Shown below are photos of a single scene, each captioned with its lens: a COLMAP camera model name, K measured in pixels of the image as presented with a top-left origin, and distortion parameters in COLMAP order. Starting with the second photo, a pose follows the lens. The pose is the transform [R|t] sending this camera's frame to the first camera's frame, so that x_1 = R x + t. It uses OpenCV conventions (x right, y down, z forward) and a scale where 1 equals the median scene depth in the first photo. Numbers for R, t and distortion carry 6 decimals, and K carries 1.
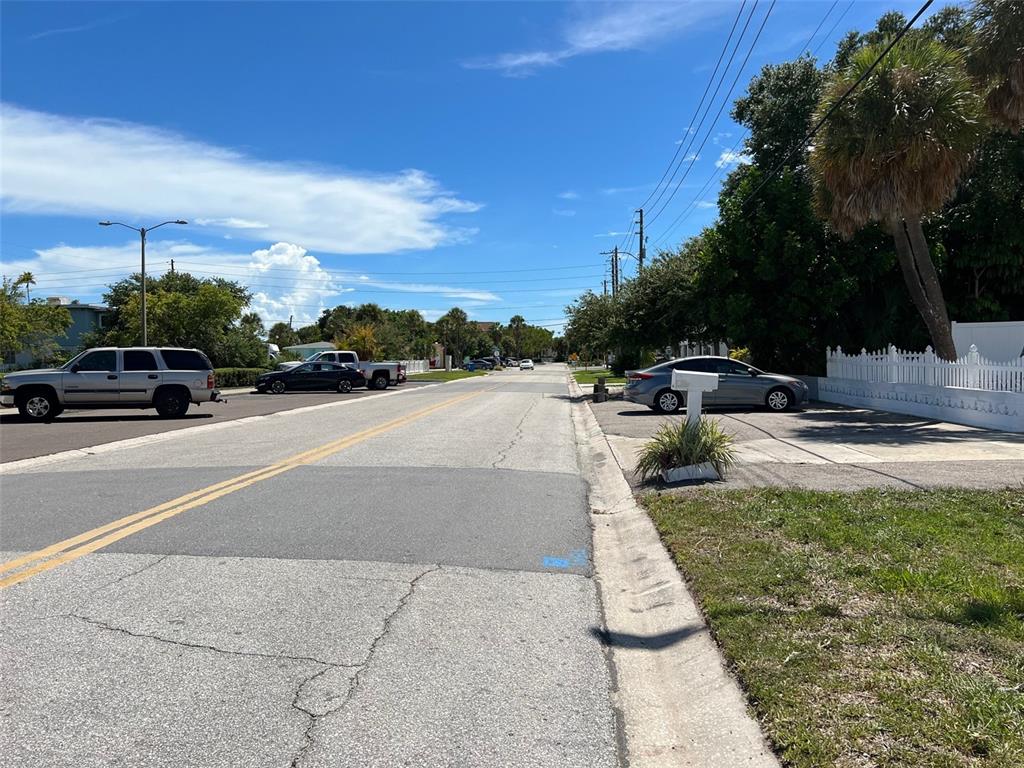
lens RADIAL K [[784.9, 0, 524.9], [0, 784.9, 384.4], [0, 0, 1]] dist [0.066016, -0.075160]
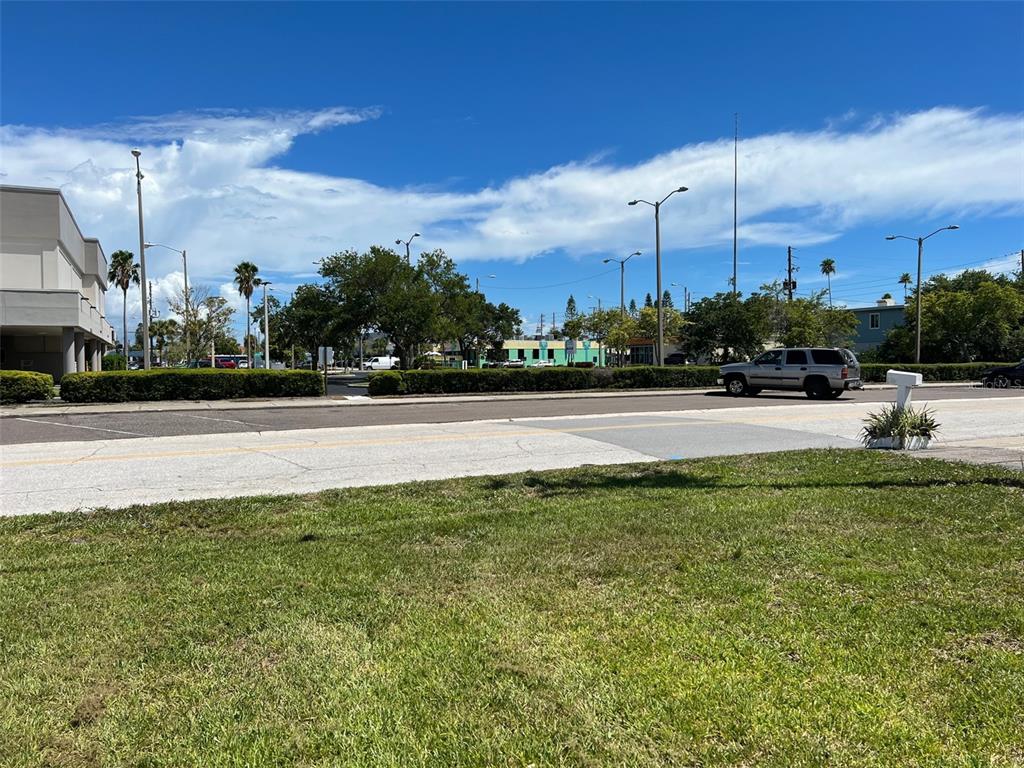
lens RADIAL K [[784.9, 0, 524.9], [0, 784.9, 384.4], [0, 0, 1]] dist [0.066016, -0.075160]
pose [[0.513946, 0.037012, -0.857024, 0.470916], [-0.028003, 0.999260, 0.026362, -0.005279], [0.857366, 0.010451, 0.514602, -0.137485]]
